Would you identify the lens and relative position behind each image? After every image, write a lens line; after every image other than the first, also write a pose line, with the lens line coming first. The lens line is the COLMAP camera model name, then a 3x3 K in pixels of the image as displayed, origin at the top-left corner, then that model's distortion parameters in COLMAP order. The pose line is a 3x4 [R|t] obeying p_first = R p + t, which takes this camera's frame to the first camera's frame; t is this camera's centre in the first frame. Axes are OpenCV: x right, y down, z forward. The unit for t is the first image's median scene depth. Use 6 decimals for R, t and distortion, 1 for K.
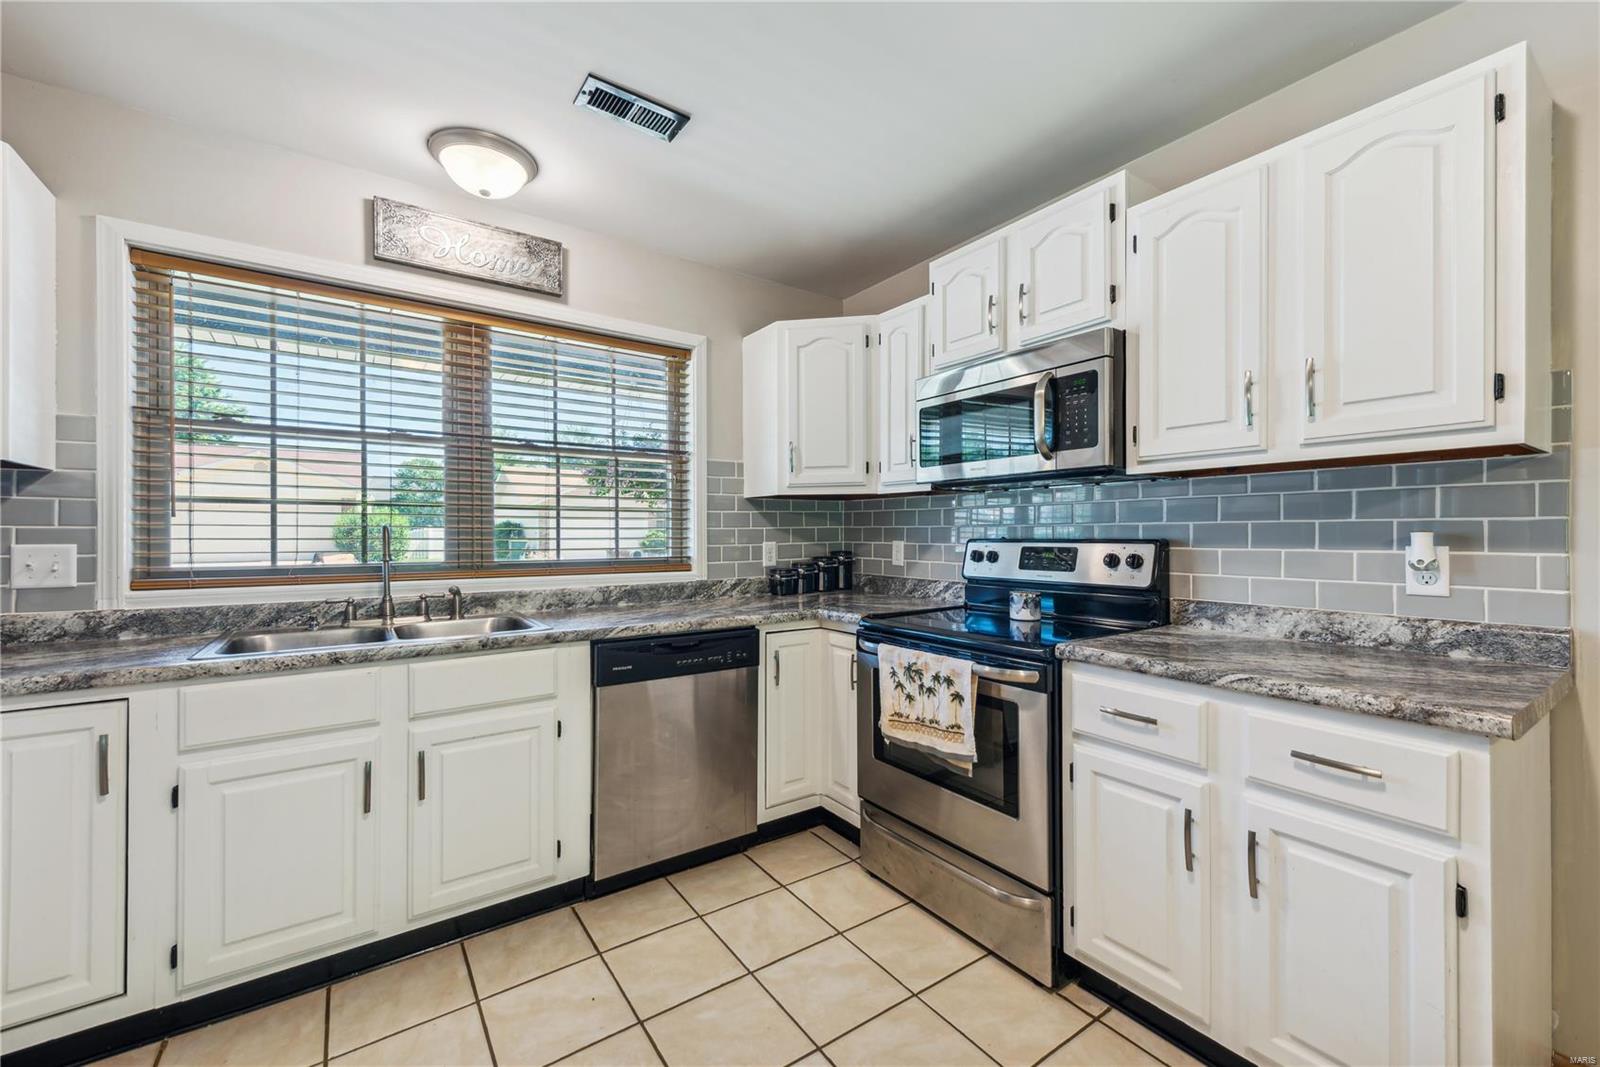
lens RADIAL K [[641.4, 0, 816.5], [0, 641.4, 534.3], [0, 0, 1]] dist [0.011665, -0.001933]
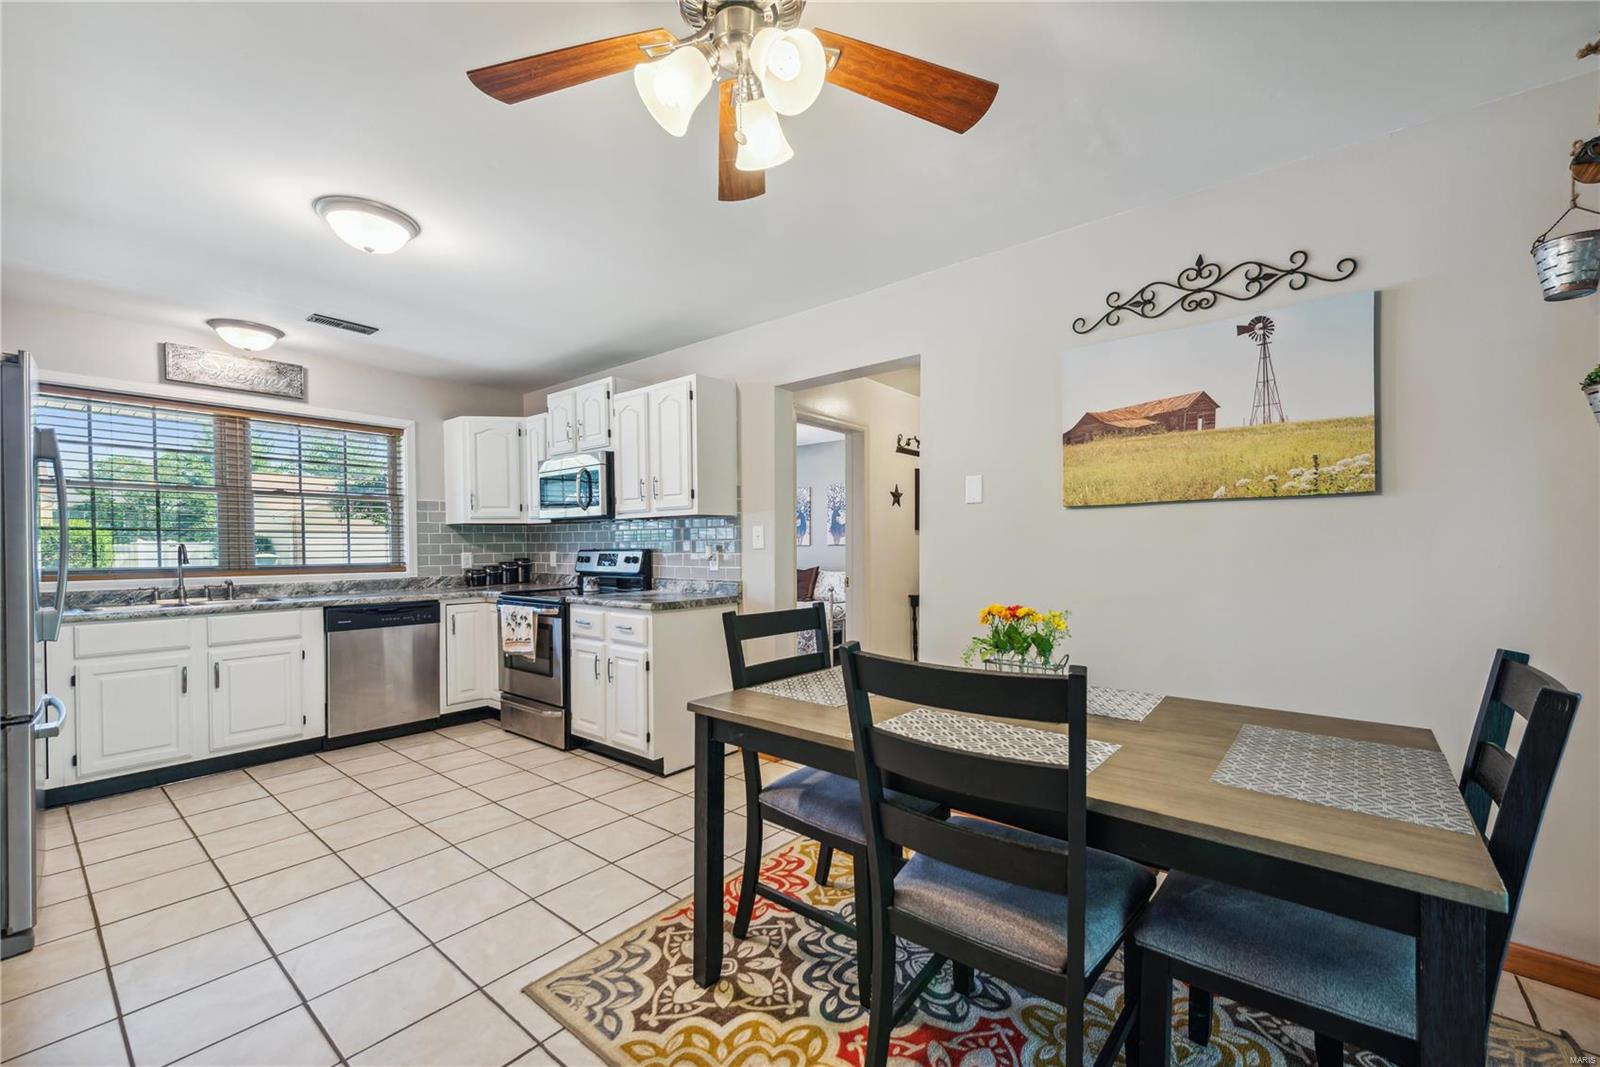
lens RADIAL K [[641.4, 0, 813.7], [0, 641.4, 555.7], [0, 0, 1]] dist [0.011665, -0.001933]
pose [[0.963284, -0.008942, 0.268336, 0.473671], [0.005318, 0.999885, 0.014227, 0.002729], [-0.268432, -0.012278, 0.963220, -1.077377]]
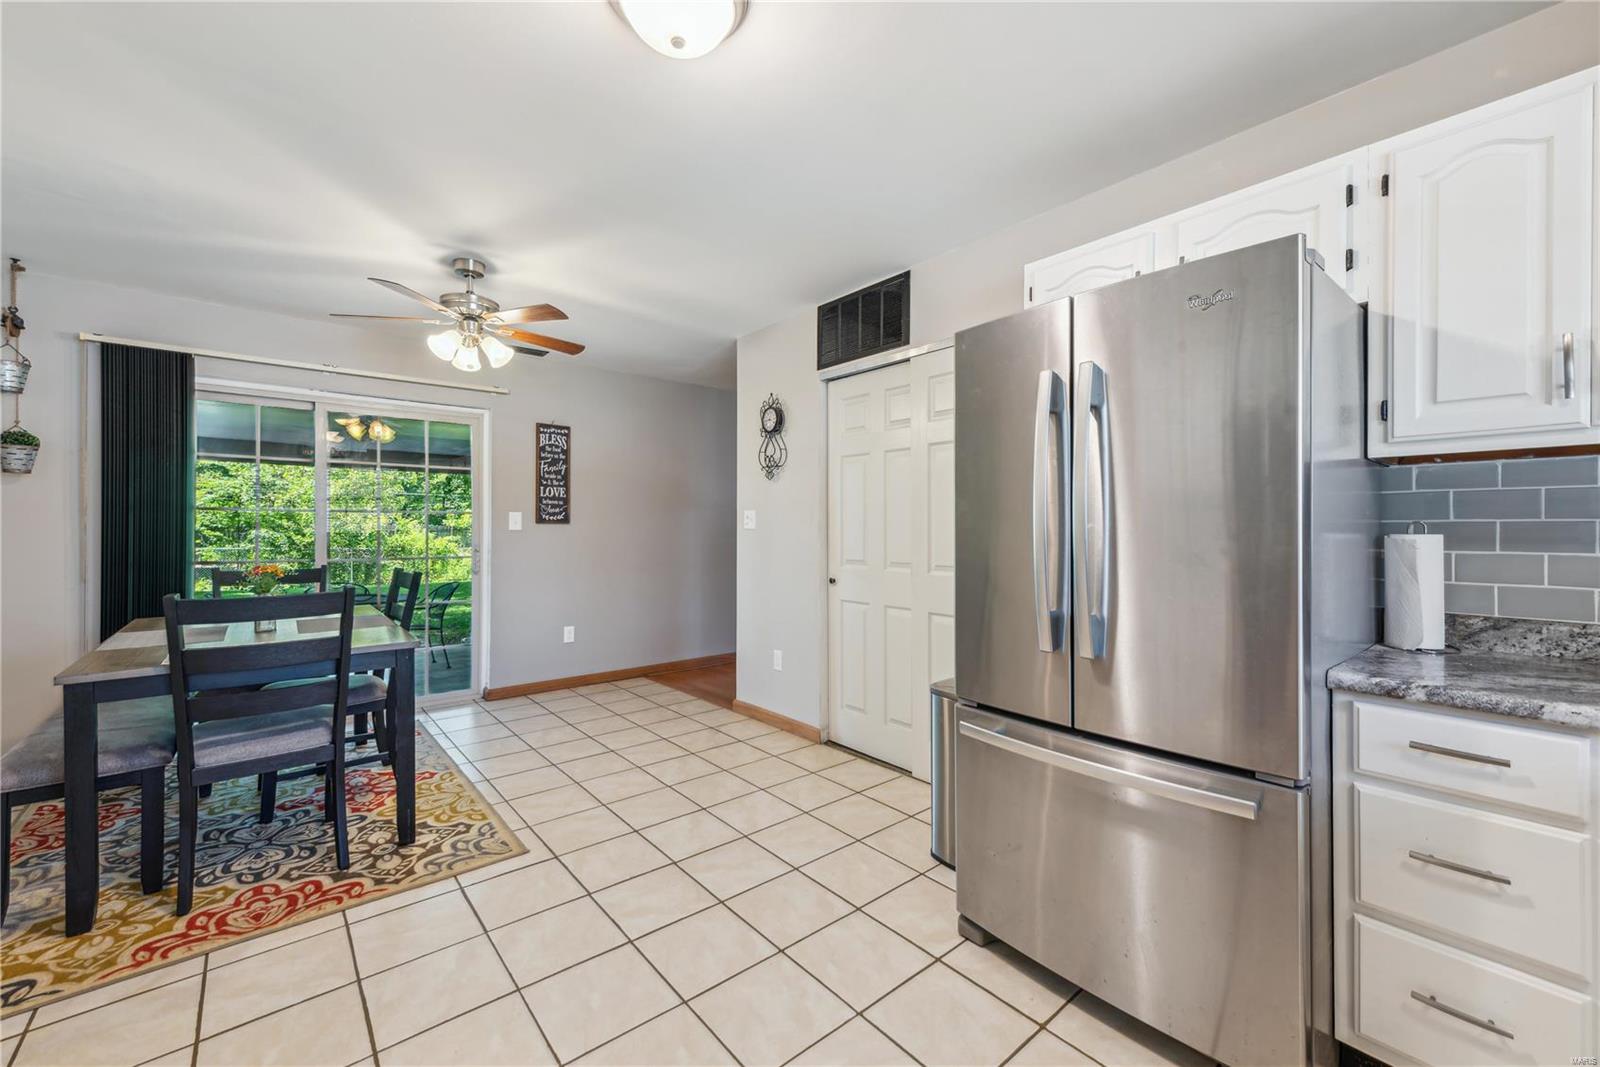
lens RADIAL K [[641.4, 0, 808.7], [0, 641.4, 531.2], [0, 0, 1]] dist [0.011665, -0.001933]
pose [[-0.996542, -0.002613, -0.083047, -0.052656], [-0.002993, 0.999986, 0.004455, 0.001278], [0.083034, 0.004688, -0.996536, 0.939530]]
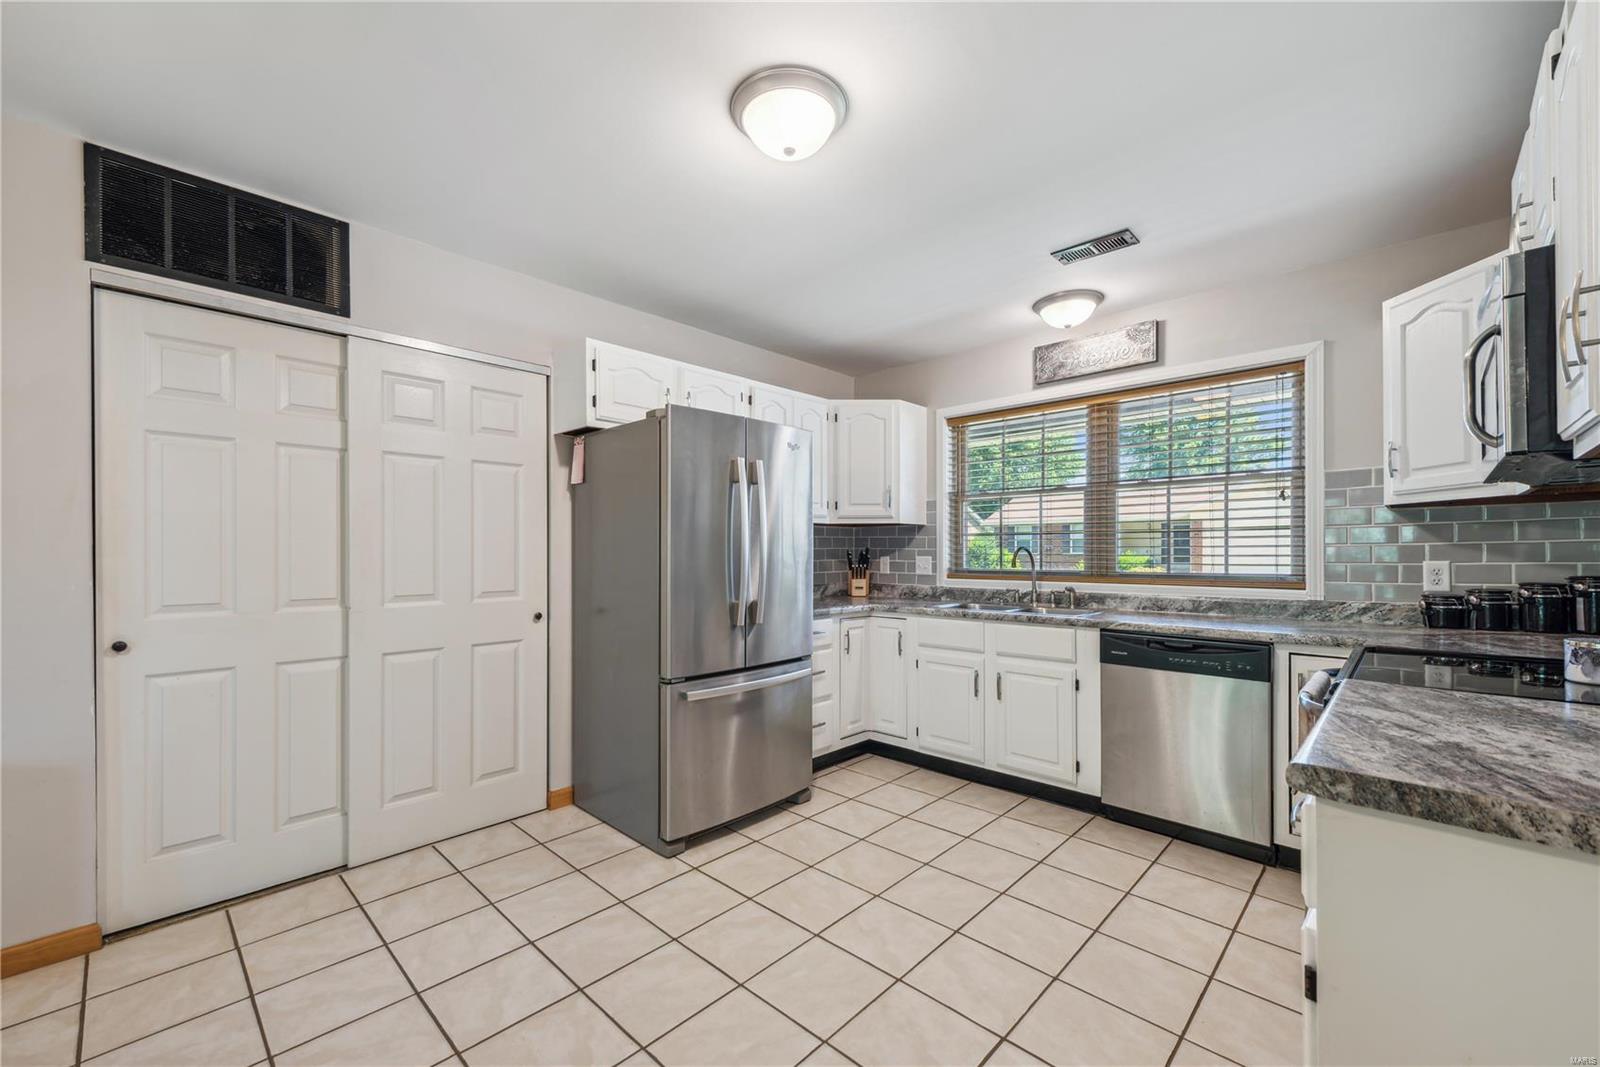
lens RADIAL K [[641.4, 0, 798.1], [0, 641.4, 559.6], [0, 0, 1]] dist [0.011665, -0.001933]
pose [[0.189386, 0.010980, -0.981841, 0.850329], [0.000749, 0.999936, 0.011327, 0.000373], [0.981902, -0.002880, 0.189365, 0.093561]]
